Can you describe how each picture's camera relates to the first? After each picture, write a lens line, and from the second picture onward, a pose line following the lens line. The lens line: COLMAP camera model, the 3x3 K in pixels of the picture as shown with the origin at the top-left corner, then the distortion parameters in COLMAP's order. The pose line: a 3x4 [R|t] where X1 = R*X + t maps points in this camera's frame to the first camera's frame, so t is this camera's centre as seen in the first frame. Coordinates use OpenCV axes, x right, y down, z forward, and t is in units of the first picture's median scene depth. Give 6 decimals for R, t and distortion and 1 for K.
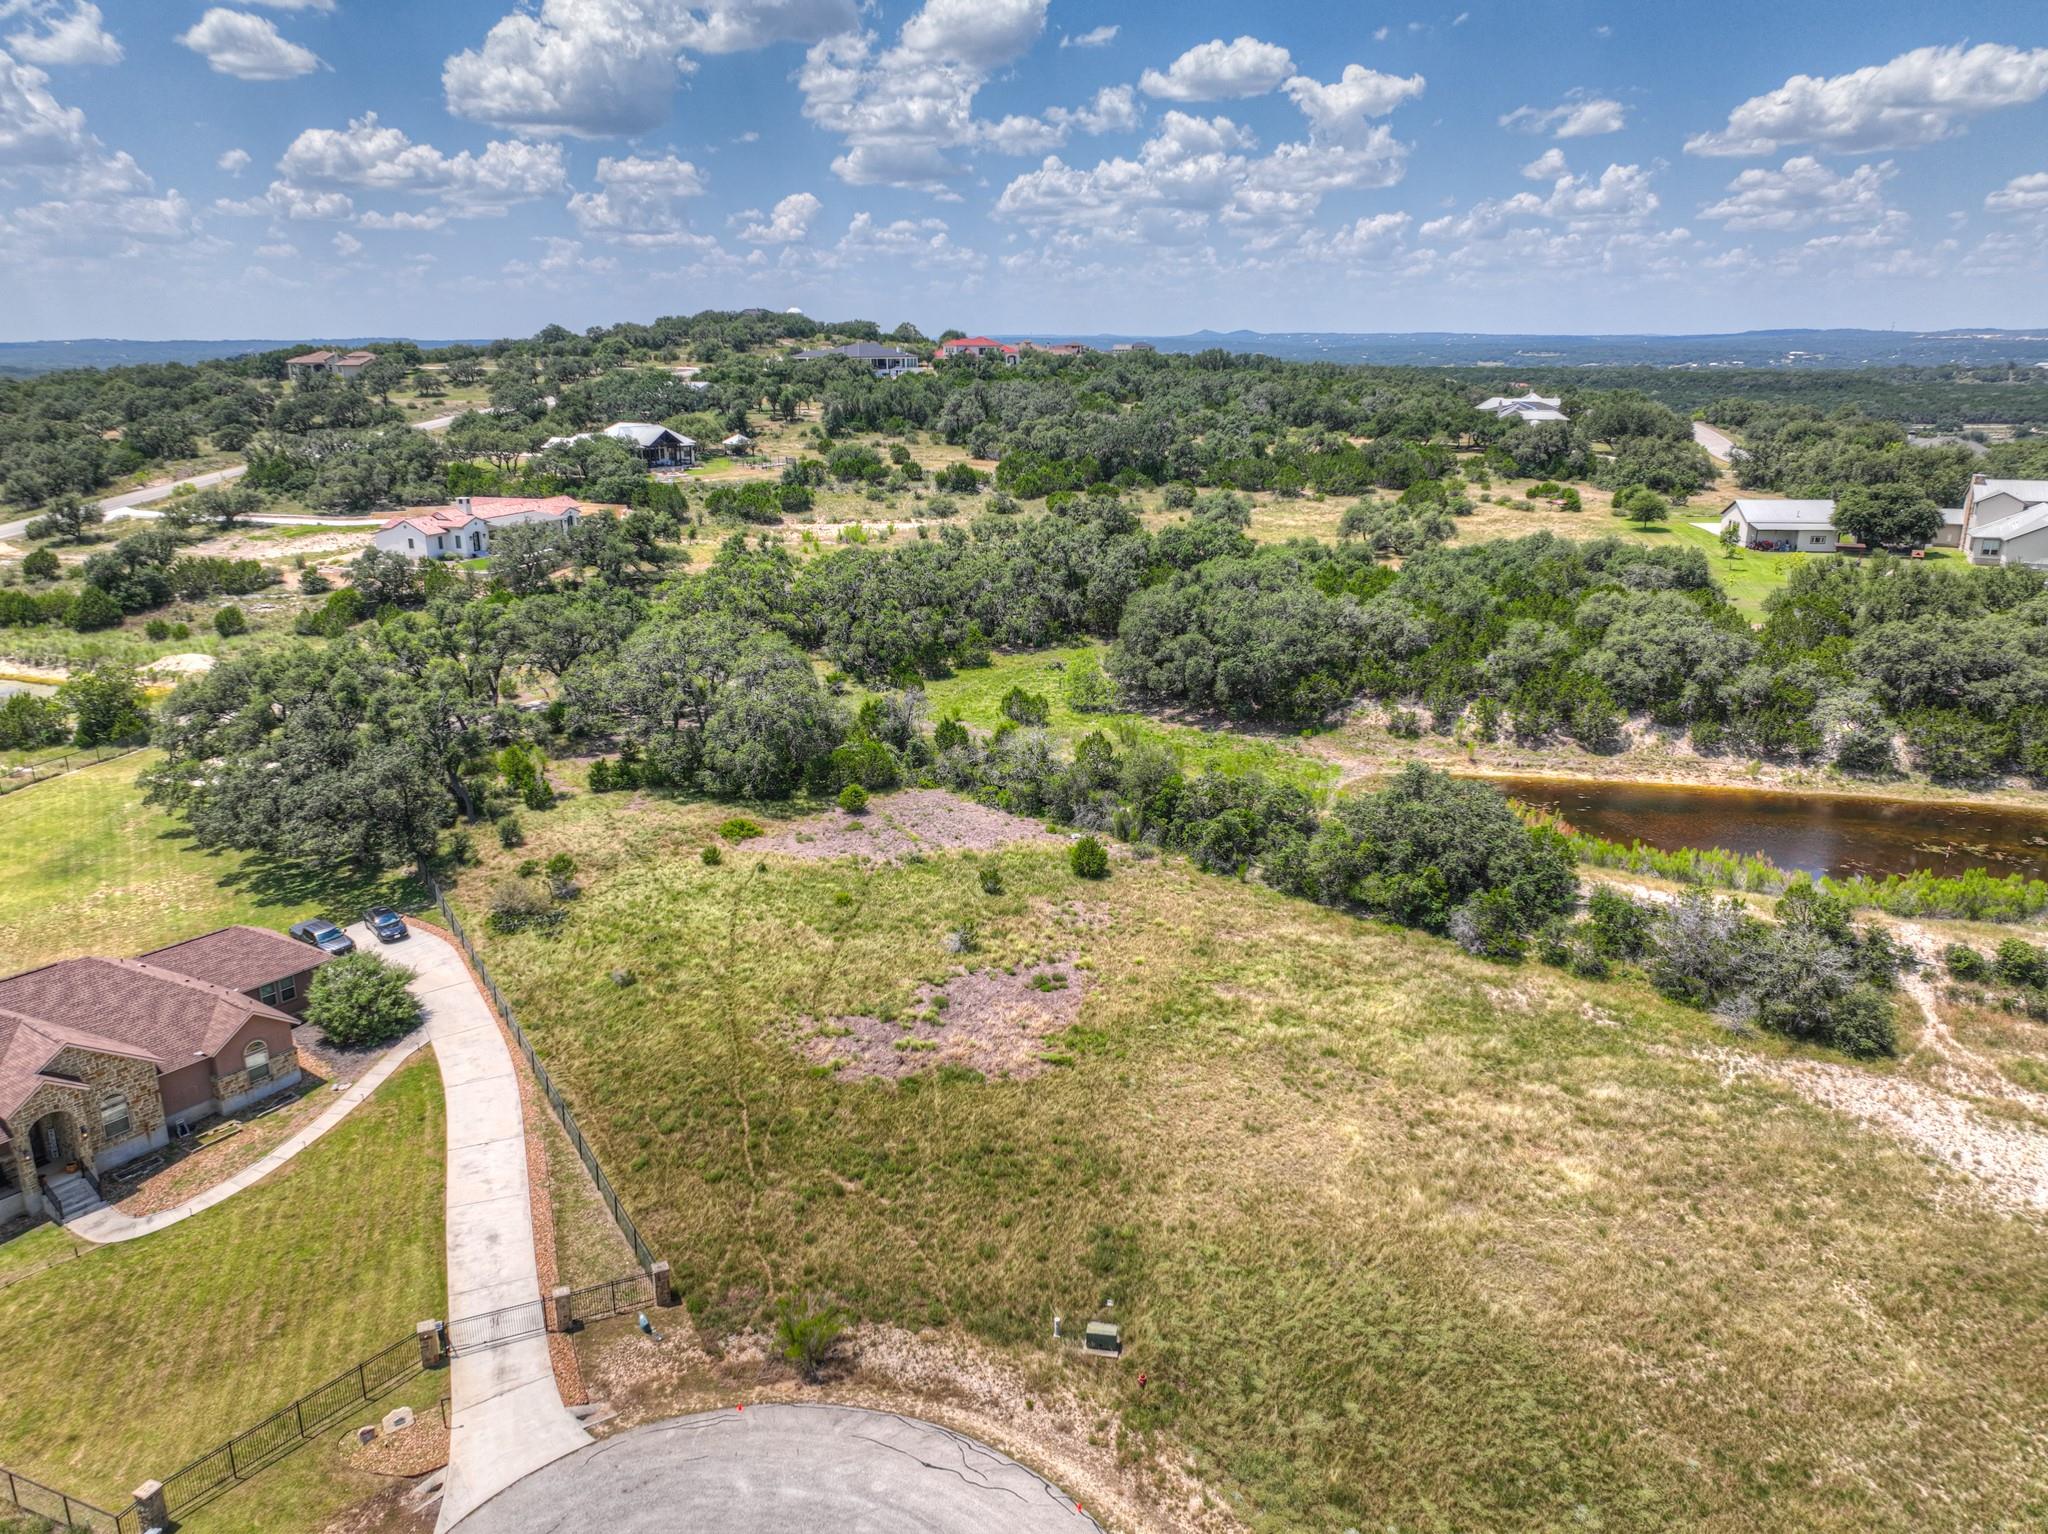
lens RADIAL K [[1436.9, 0, 1026.4], [0, 1436.9, 764.0], [0, 0, 1]] dist [-0.004872, 0.024371]
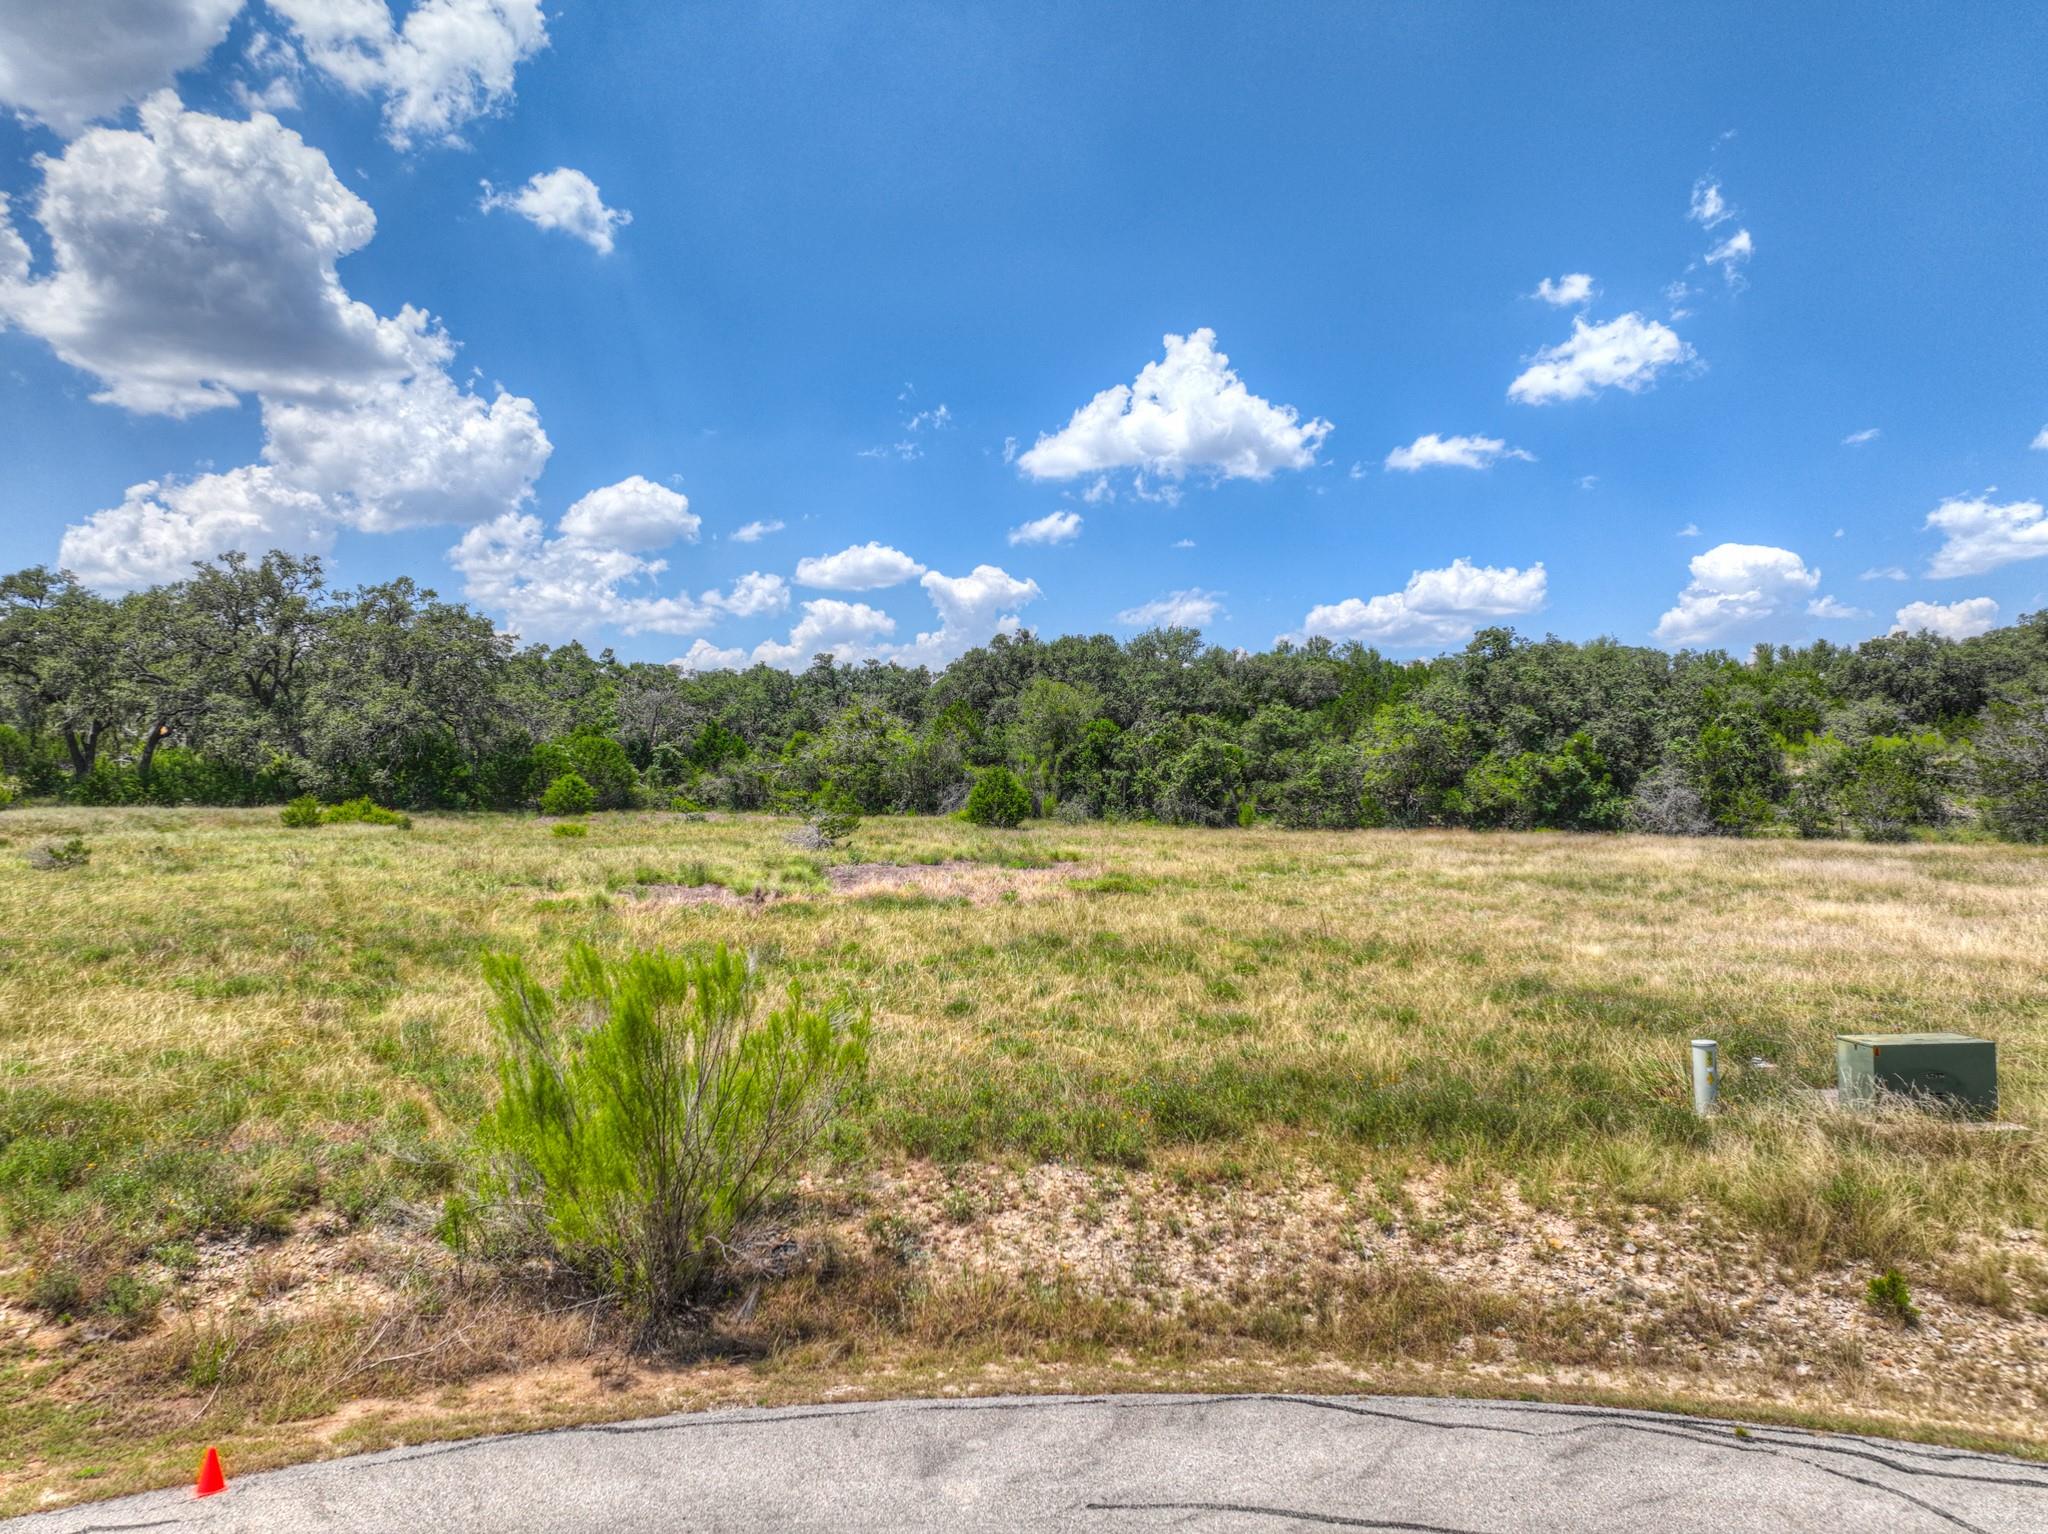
lens RADIAL K [[1436.9, 0, 1026.4], [0, 1436.9, 764.0], [0, 0, 1]] dist [-0.004872, 0.024371]
pose [[0.972571, 0.001266, 0.232603, -0.089623], [0.070737, 0.951014, -0.300945, 0.248952], [-0.221590, 0.309144, 0.924839, 0.480768]]
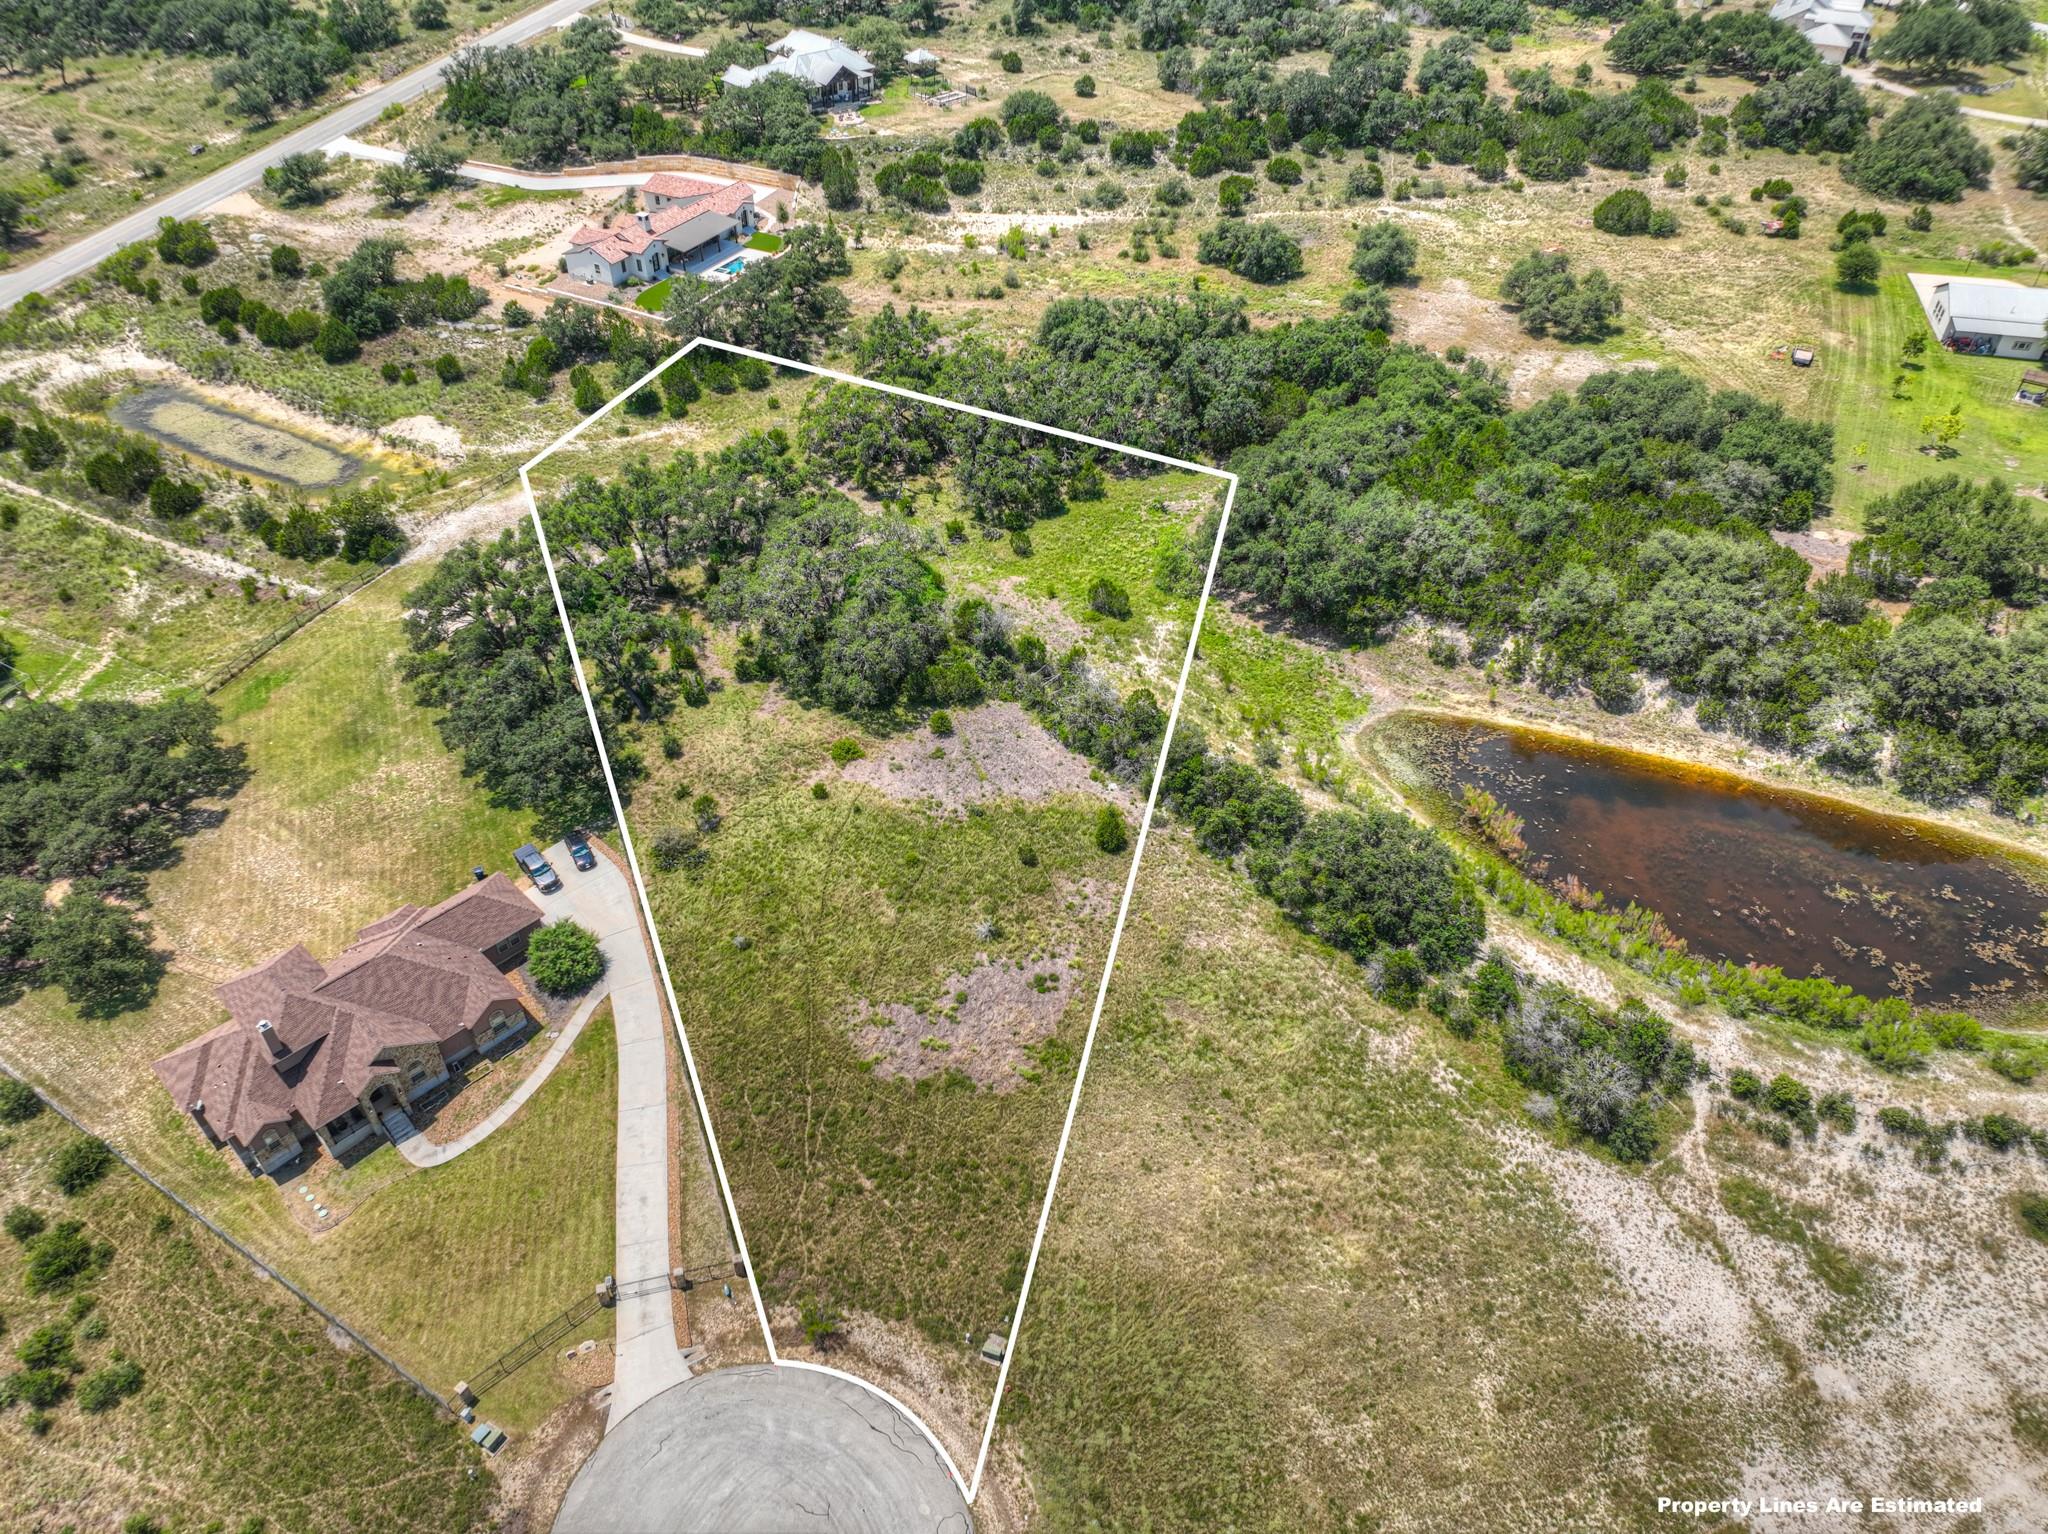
lens RADIAL K [[1436.9, 0, 1026.4], [0, 1436.9, 764.0], [0, 0, 1]] dist [-0.004872, 0.024371]
pose [[0.985074, 0.115765, -0.127387, 0.134903], [-0.054761, 0.912377, 0.405672, -0.535718], [0.163187, -0.392641, 0.905098, -0.131599]]
